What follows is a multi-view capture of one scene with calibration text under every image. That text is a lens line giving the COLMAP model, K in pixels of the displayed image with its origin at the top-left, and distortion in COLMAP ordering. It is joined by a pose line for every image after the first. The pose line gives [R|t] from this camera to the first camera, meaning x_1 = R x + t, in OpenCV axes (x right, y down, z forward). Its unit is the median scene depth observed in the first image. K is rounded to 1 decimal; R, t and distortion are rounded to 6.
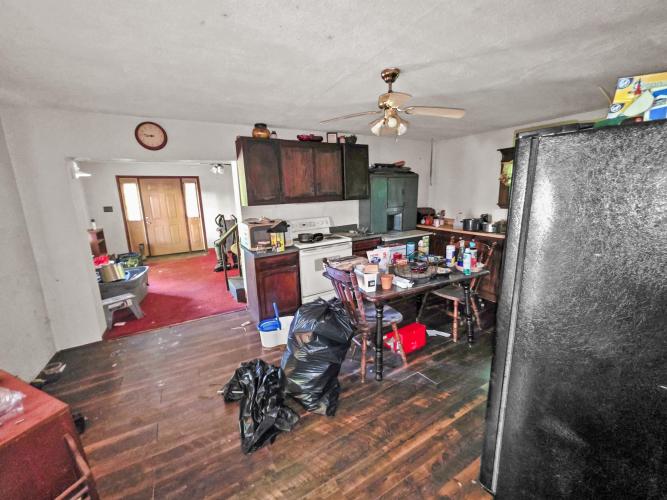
lens RADIAL K [[282.7, 0, 330.9], [0, 282.7, 247.4], [0, 0, 1]] dist [0.000977, 0.000036]
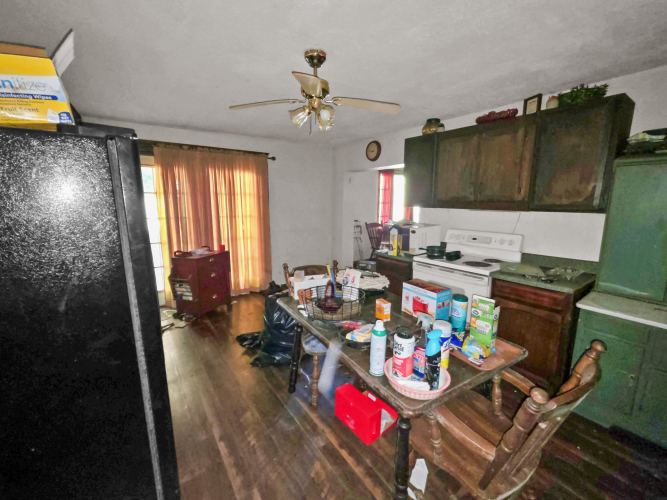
lens RADIAL K [[282.7, 0, 330.9], [0, 282.7, 247.4], [0, 0, 1]] dist [0.000977, 0.000036]
pose [[0.076585, 0.208372, -0.975047, 0.684266], [-0.193971, 0.962348, 0.190423, -0.143793], [0.978013, 0.174547, 0.114119, 0.629436]]
